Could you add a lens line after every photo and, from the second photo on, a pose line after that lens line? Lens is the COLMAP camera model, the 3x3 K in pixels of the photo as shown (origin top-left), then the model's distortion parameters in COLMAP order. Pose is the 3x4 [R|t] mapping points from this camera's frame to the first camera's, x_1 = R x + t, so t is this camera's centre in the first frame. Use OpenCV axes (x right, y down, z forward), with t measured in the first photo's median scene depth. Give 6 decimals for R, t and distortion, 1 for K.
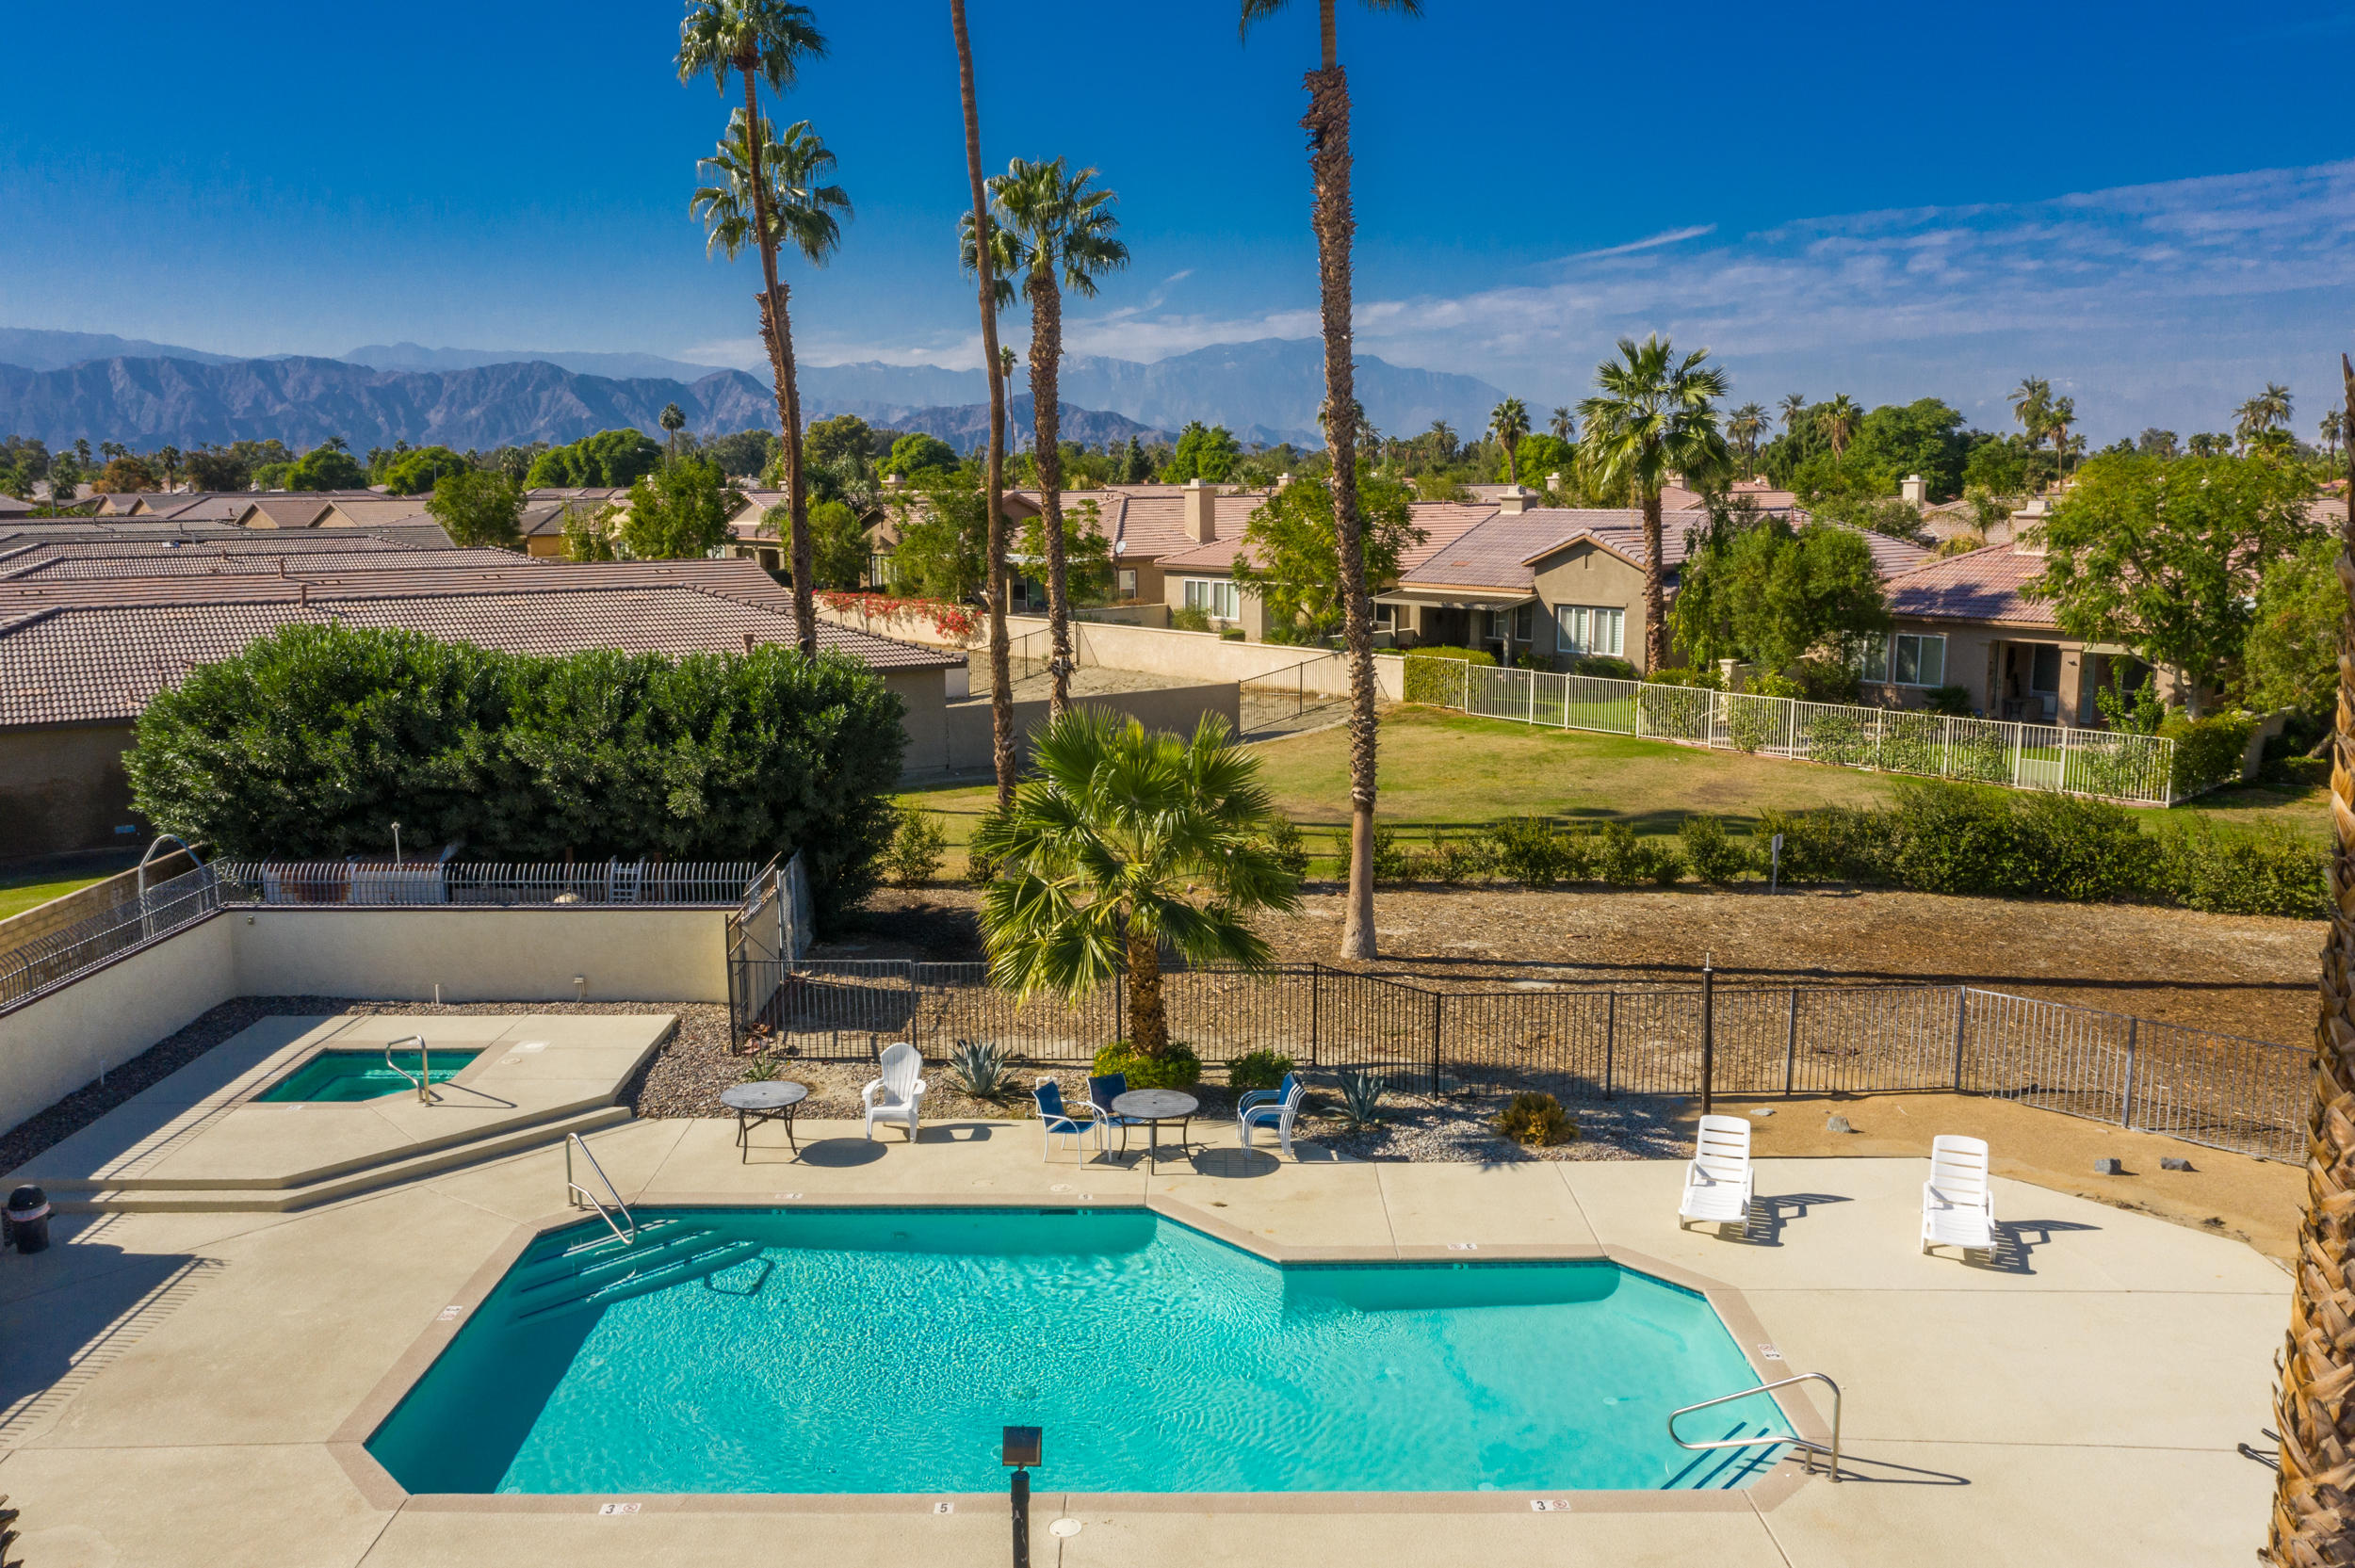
lens RADIAL K [[1837.7, 0, 1177.5], [0, 1837.7, 784.0], [0, 0, 1]] dist [-0.019998, 0.005607]
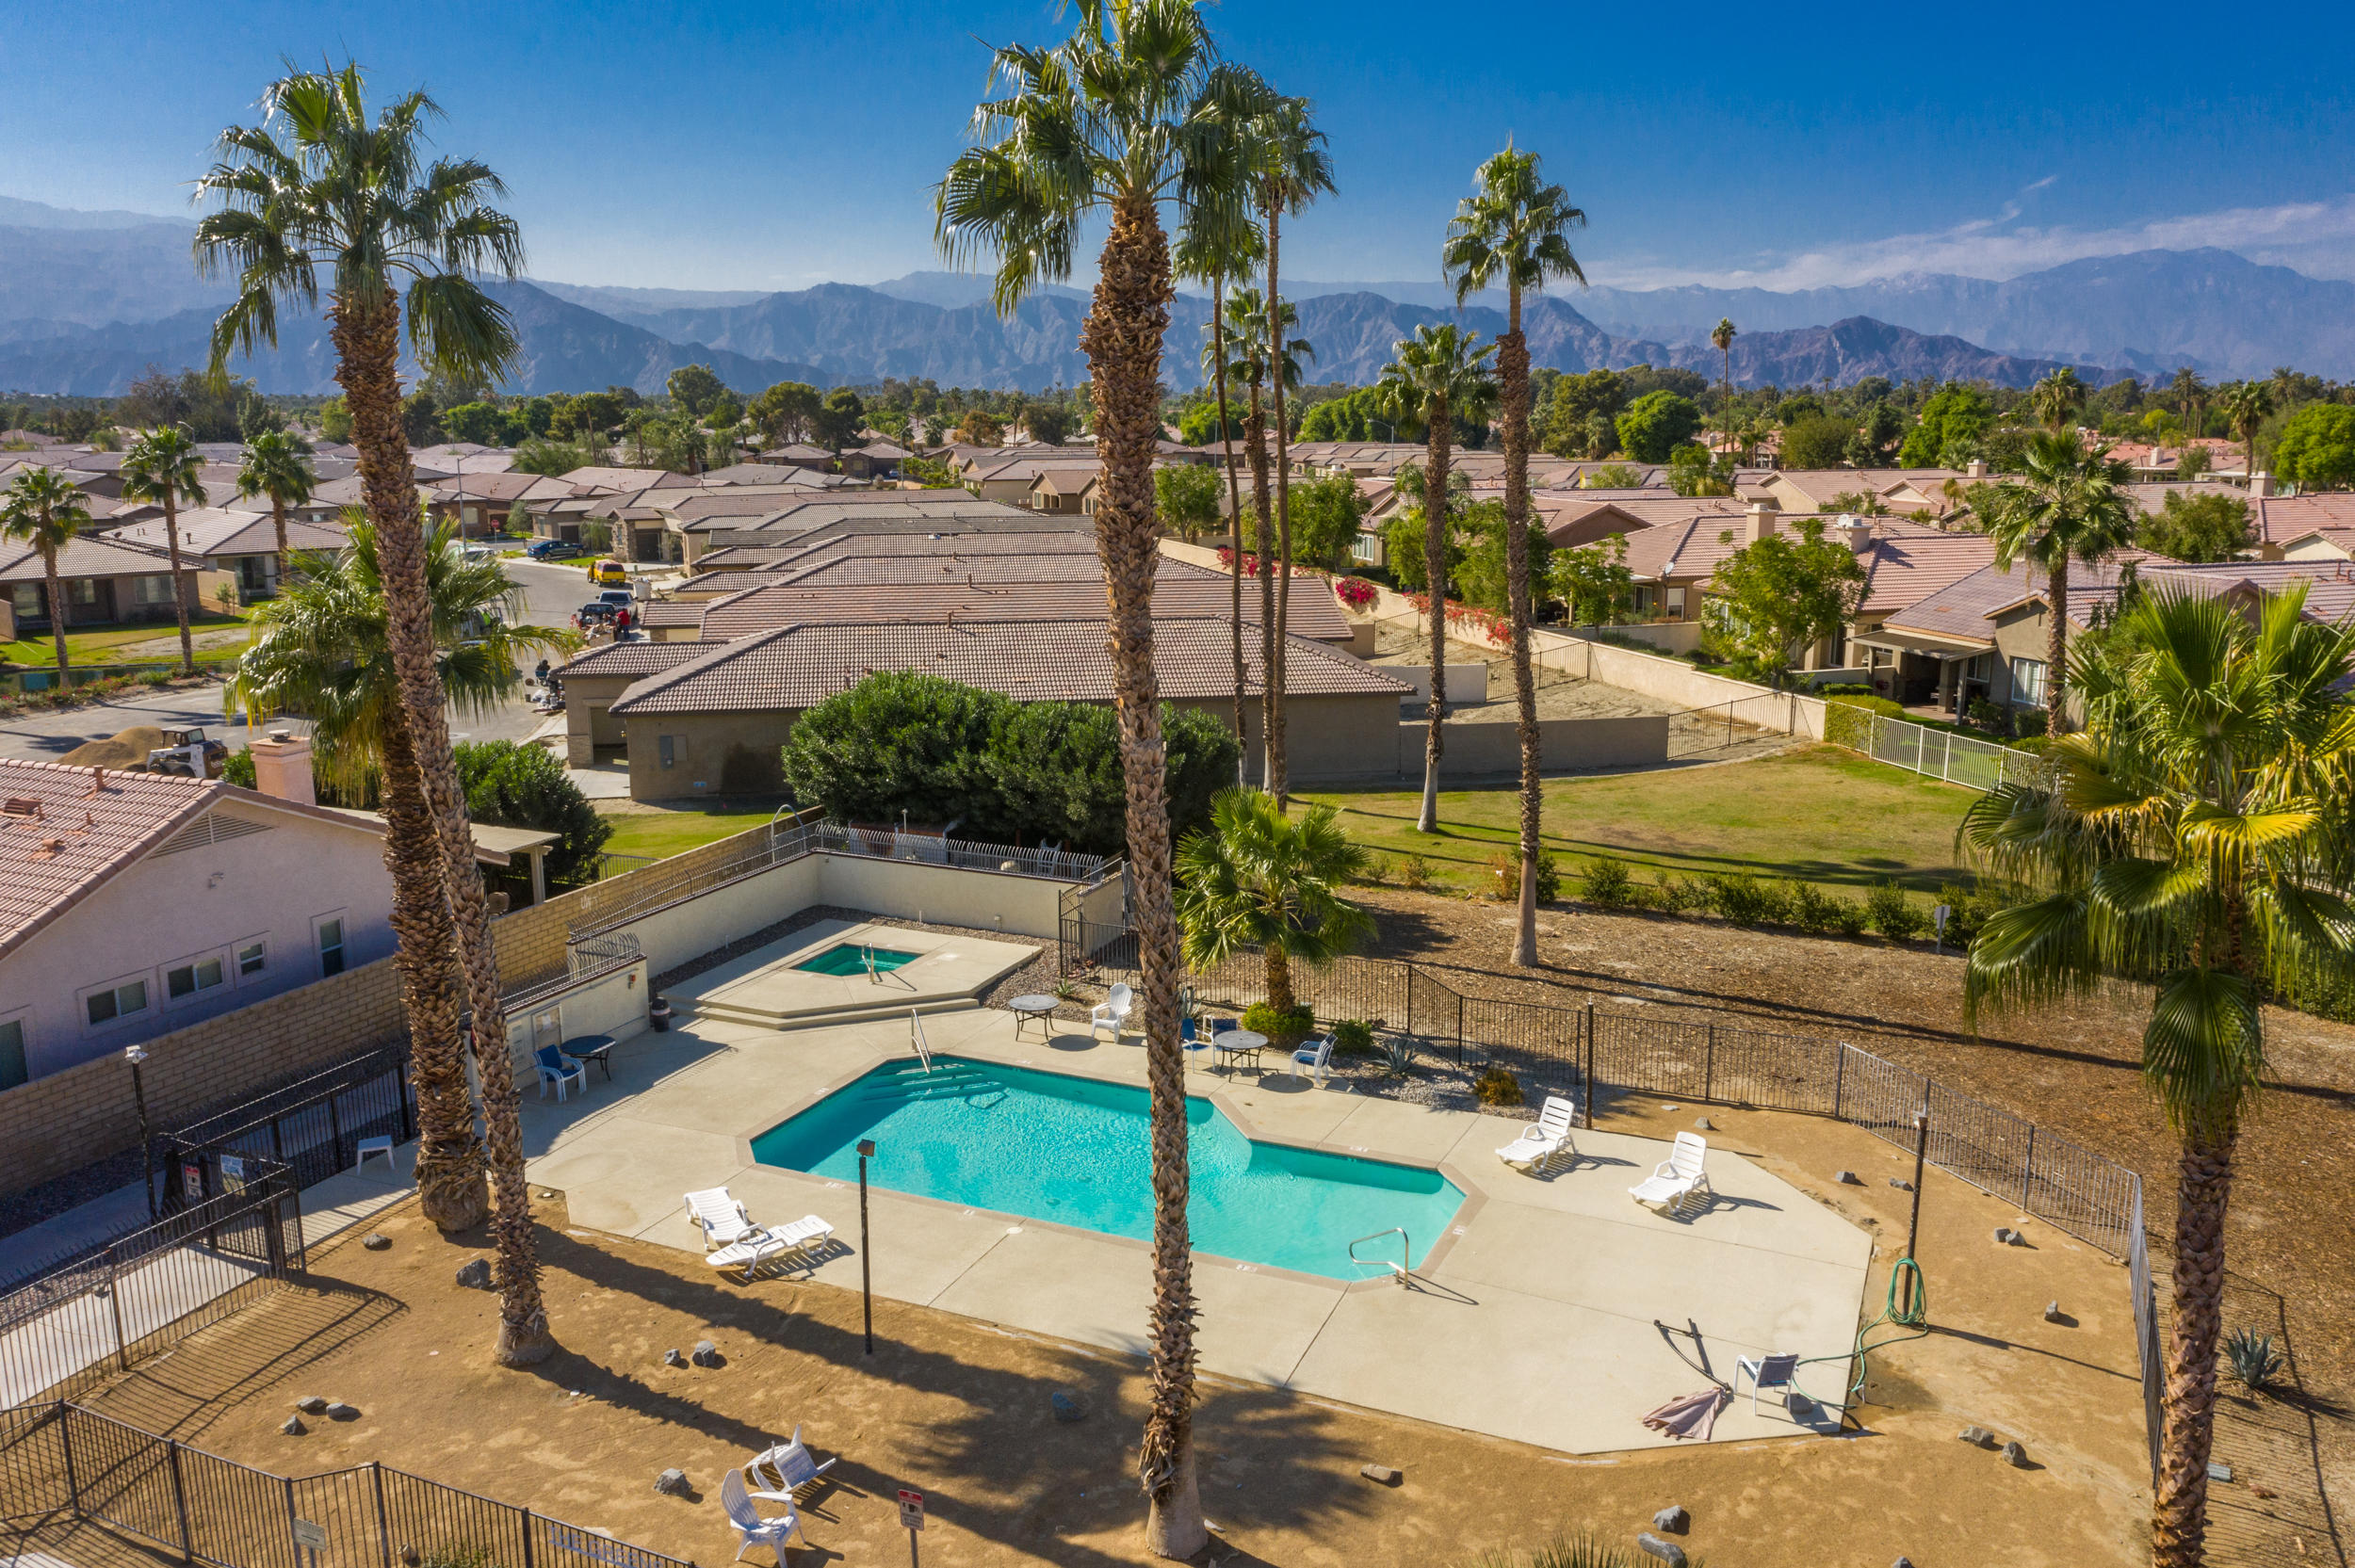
lens RADIAL K [[1837.7, 0, 1177.5], [0, 1837.7, 784.0], [0, 0, 1]] dist [-0.019998, 0.005607]
pose [[0.910659, 0.084698, -0.404384, 0.500461], [-0.069275, 0.996207, 0.052649, -0.115285], [0.407309, -0.019932, 0.913073, -0.434778]]
